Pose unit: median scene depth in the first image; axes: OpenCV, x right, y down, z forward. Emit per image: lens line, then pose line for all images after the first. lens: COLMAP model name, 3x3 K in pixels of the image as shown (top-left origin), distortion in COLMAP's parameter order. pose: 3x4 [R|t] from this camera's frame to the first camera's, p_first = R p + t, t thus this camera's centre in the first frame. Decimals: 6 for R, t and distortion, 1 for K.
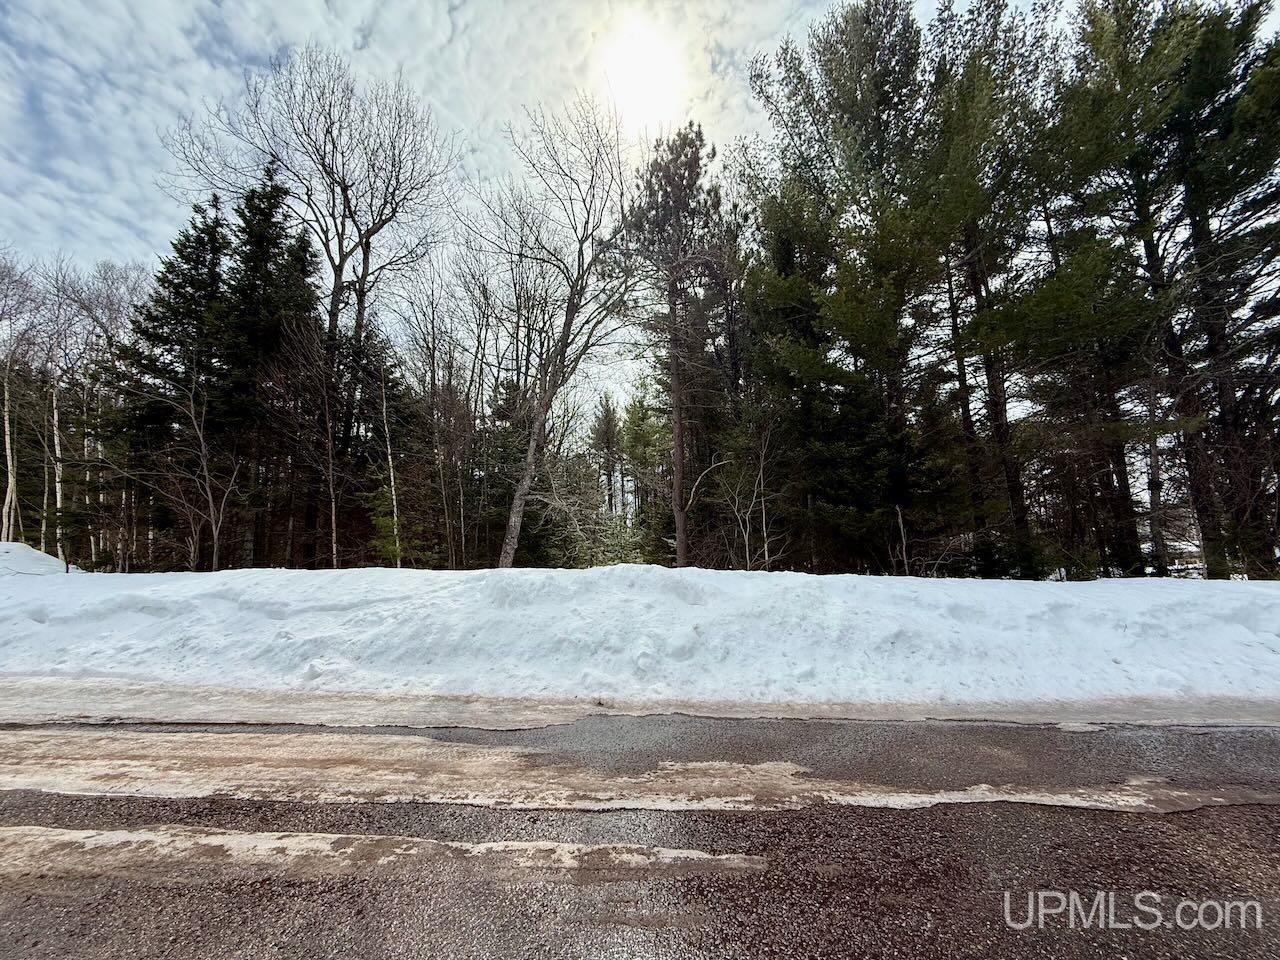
lens RADIAL K [[515.3, 0, 638.2], [0, 515.3, 482.2], [0, 0, 1]] dist [0.002356, 0.000283]
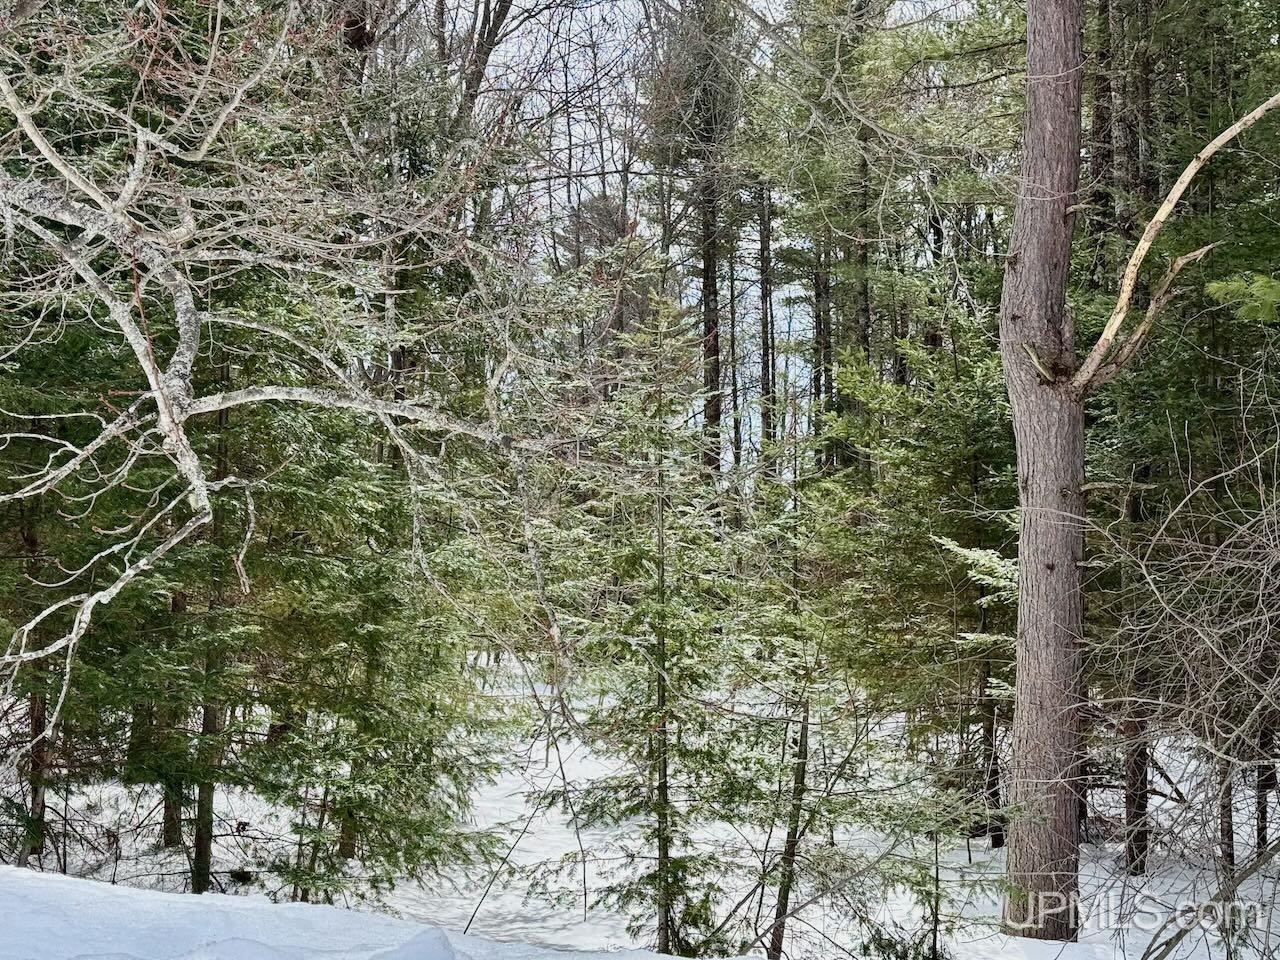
lens RADIAL K [[1897.9, 0, 639.2], [0, 1897.9, 479.1], [0, 0, 1]] dist [0.023833, 0.000000]
pose [[0.994164, 0.036731, -0.101432, 0.015660], [-0.028928, 0.996584, 0.077359, 0.059495], [0.103927, -0.073973, 0.991830, 0.493061]]
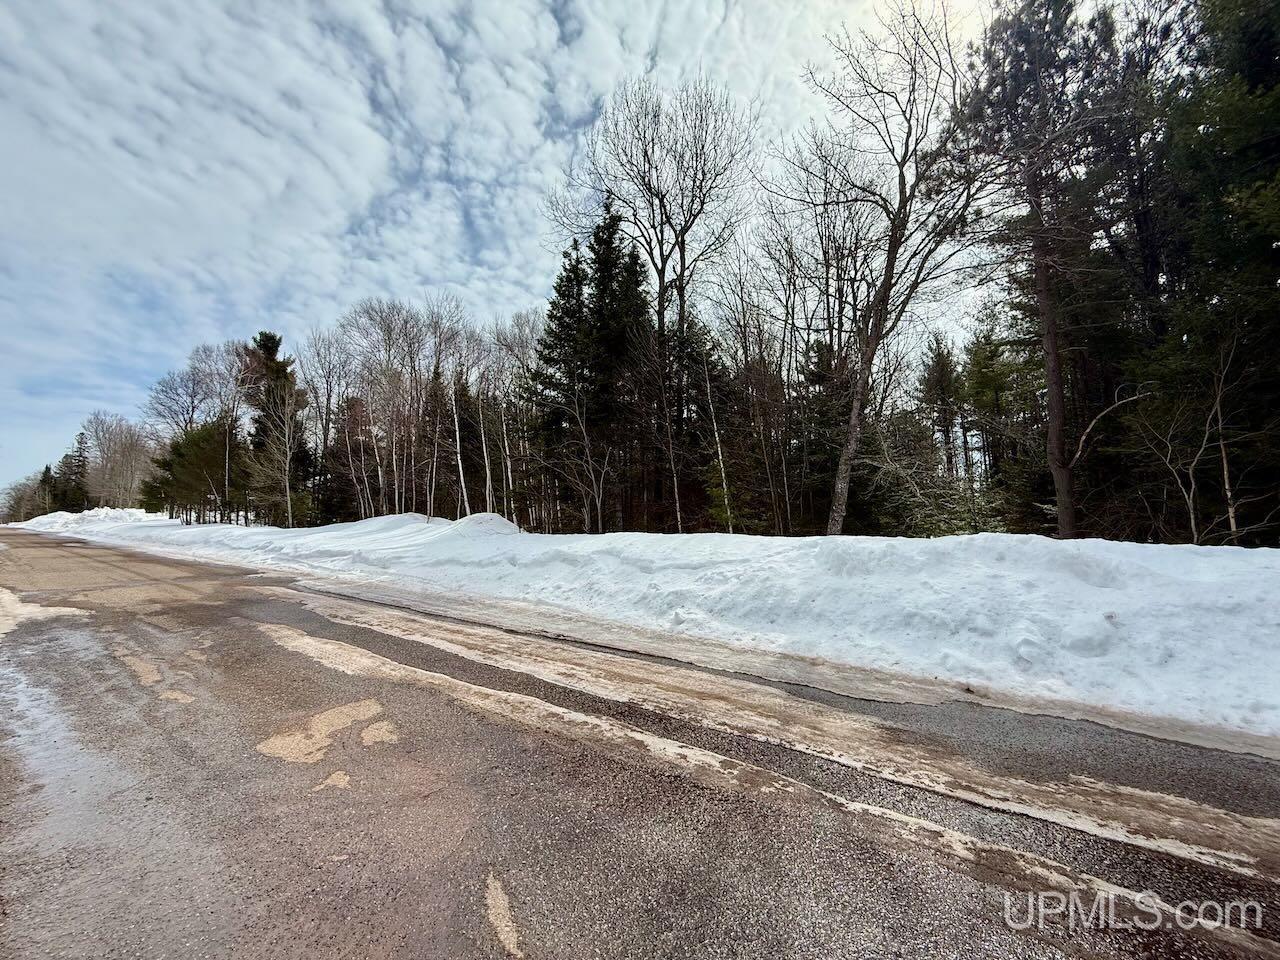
lens RADIAL K [[515.3, 0, 632.1], [0, 515.3, 482.7], [0, 0, 1]] dist [0.002356, 0.000283]
pose [[0.822895, -0.040251, -0.566766, -0.015239], [0.074904, 0.996467, 0.037986, 0.001114], [0.563235, -0.073712, 0.823002, -0.007646]]
